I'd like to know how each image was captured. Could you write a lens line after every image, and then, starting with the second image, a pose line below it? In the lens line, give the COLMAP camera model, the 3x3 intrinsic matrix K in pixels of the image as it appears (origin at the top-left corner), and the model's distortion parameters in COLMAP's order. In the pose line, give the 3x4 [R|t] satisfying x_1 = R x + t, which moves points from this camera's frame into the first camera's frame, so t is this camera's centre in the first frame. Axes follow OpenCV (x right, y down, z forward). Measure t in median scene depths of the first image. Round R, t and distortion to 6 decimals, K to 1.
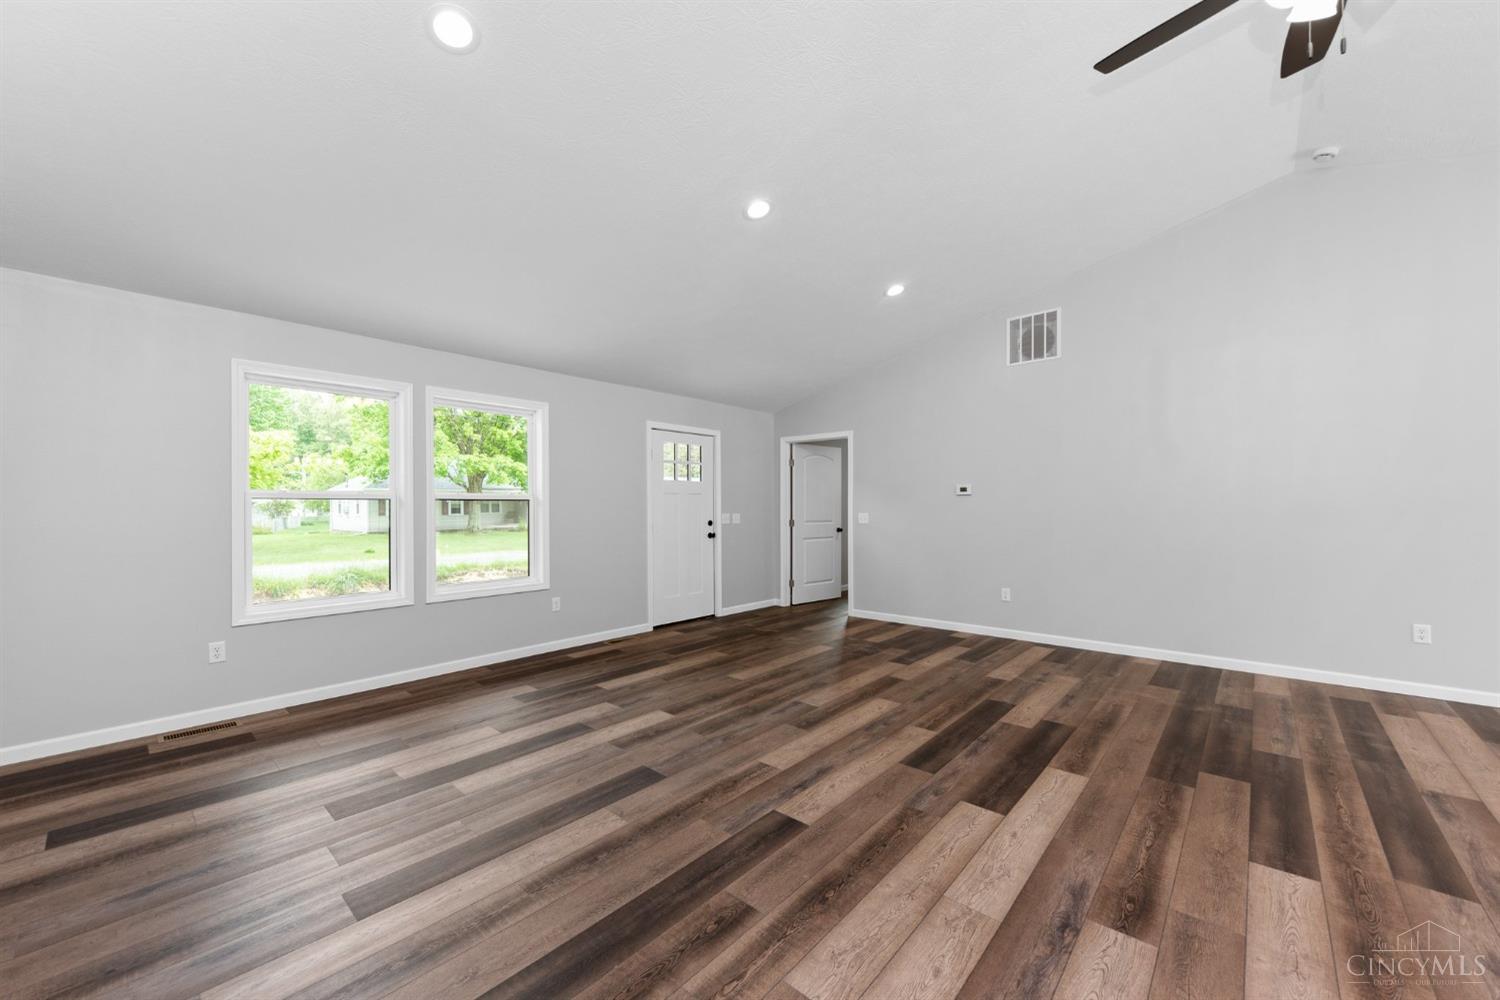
lens RADIAL K [[574.9, 0, 739.6], [0, 574.9, 506.4], [0, 0, 1]] dist [0.017051, -0.008139]
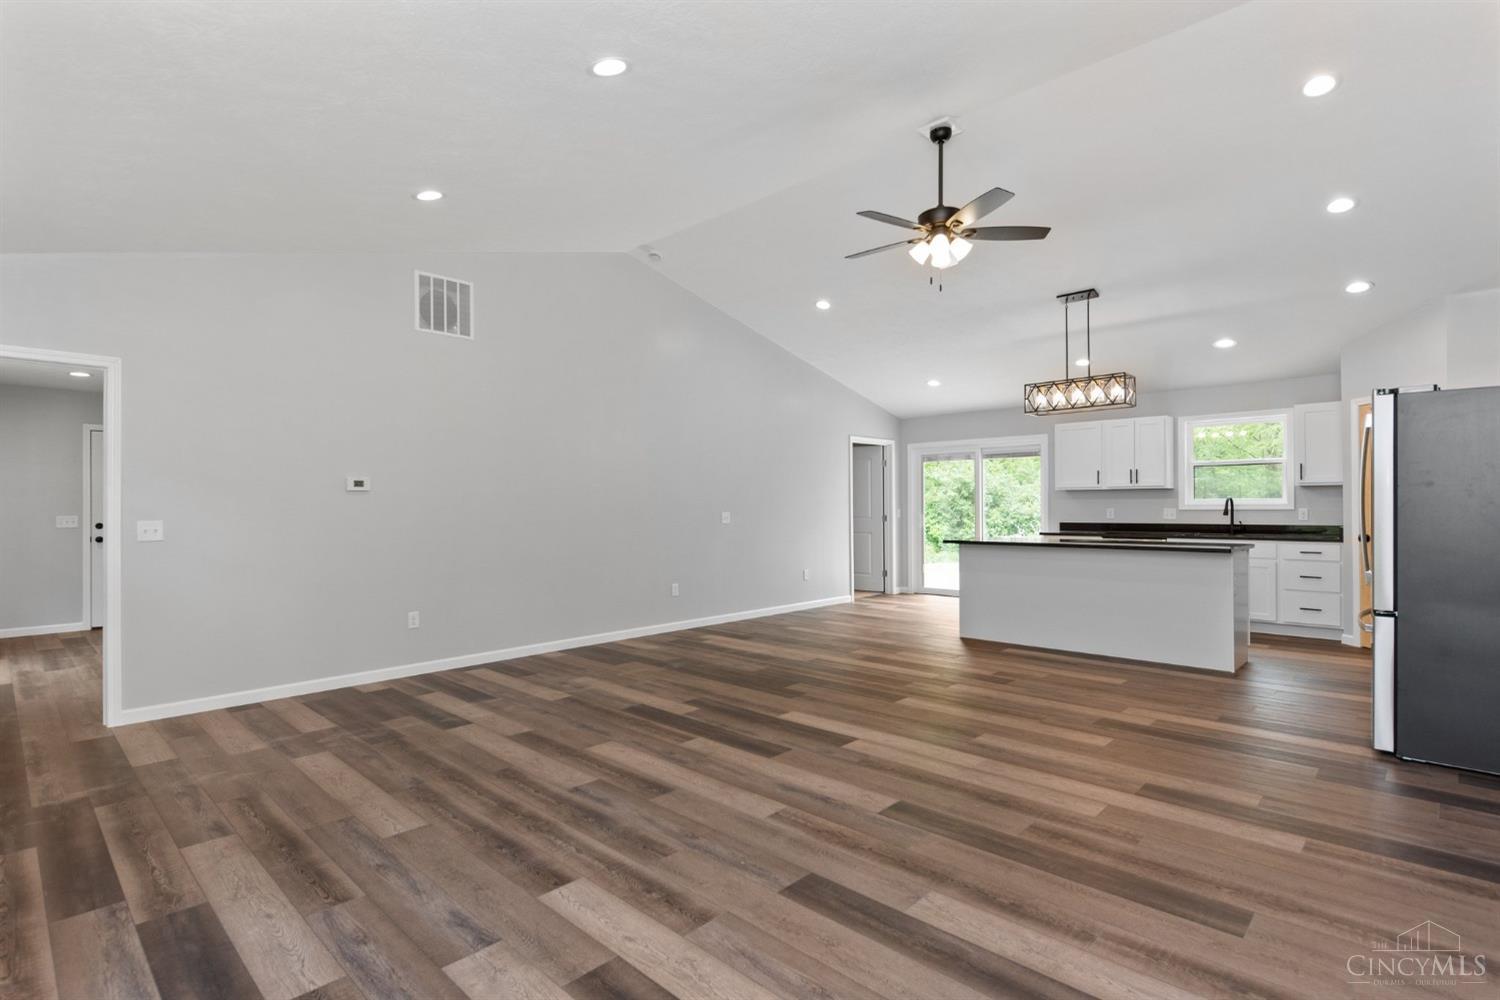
lens RADIAL K [[727.0, 0, 750.0], [0, 727.0, 500.0], [0, 0, 1]] dist [0.005607, 0.000424]
pose [[0.023932, 0.012593, 0.999634, -0.800229], [0.004084, 0.999911, -0.012694, 0.007002], [-0.999705, 0.004387, 0.023879, 0.800103]]
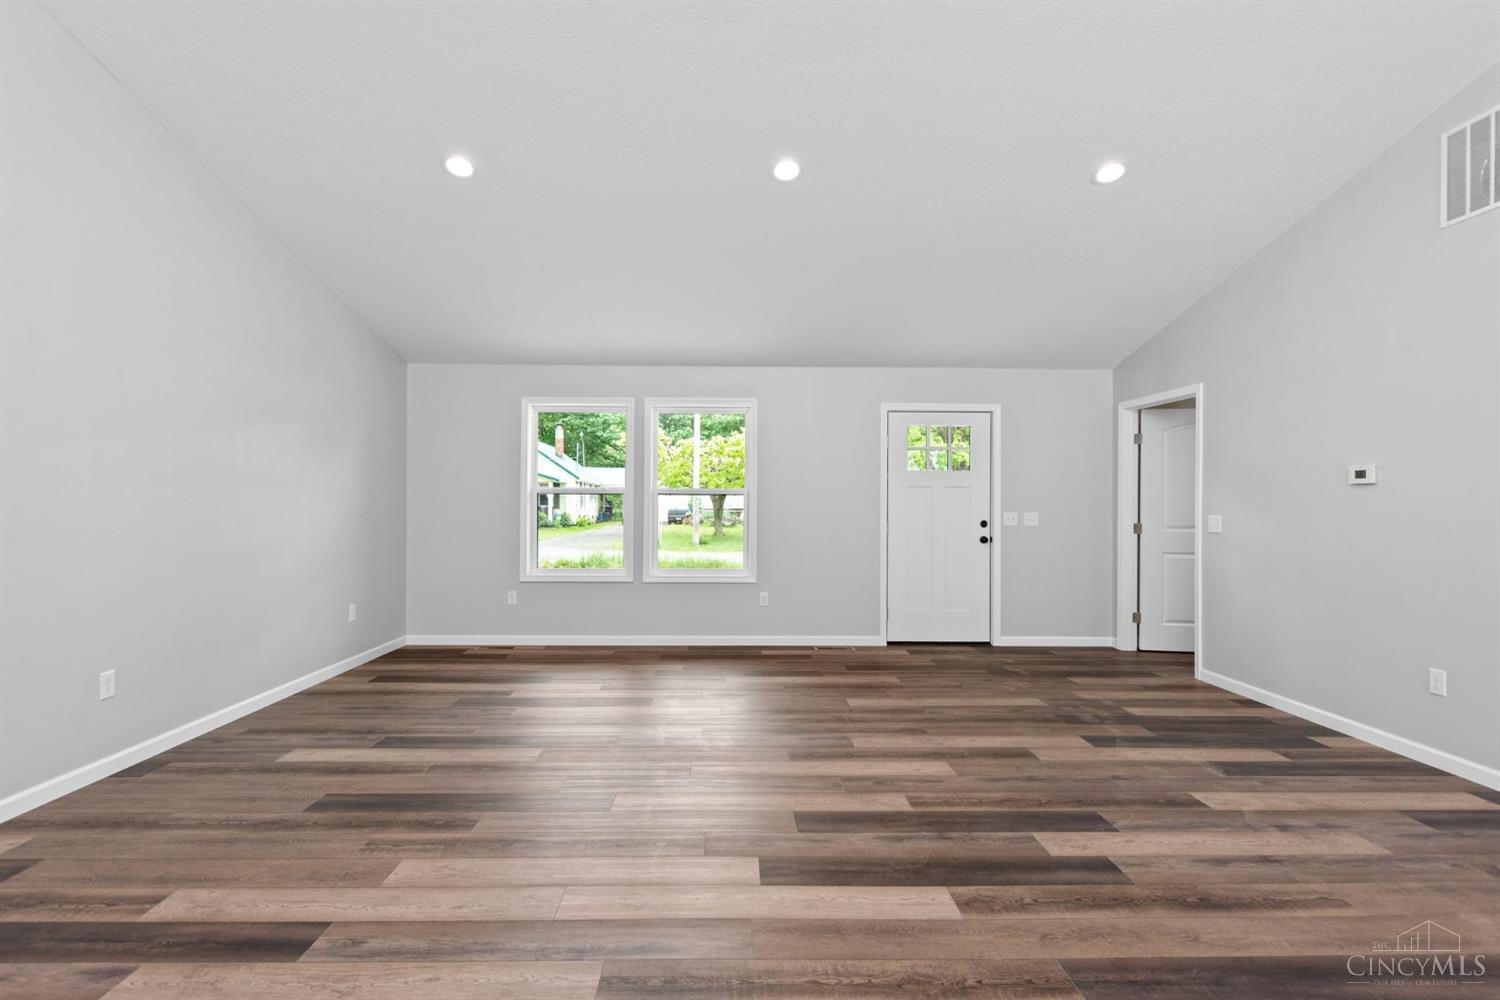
lens RADIAL K [[695.9, 0, 732.2], [0, 695.9, 500.3], [0, 0, 1]] dist [0.002227, -0.000271]
pose [[0.675768, 0.005934, -0.737090, 0.759386], [-0.007299, 0.999972, 0.001358, -0.003110], [0.737078, 0.004462, 0.675793, 0.205416]]
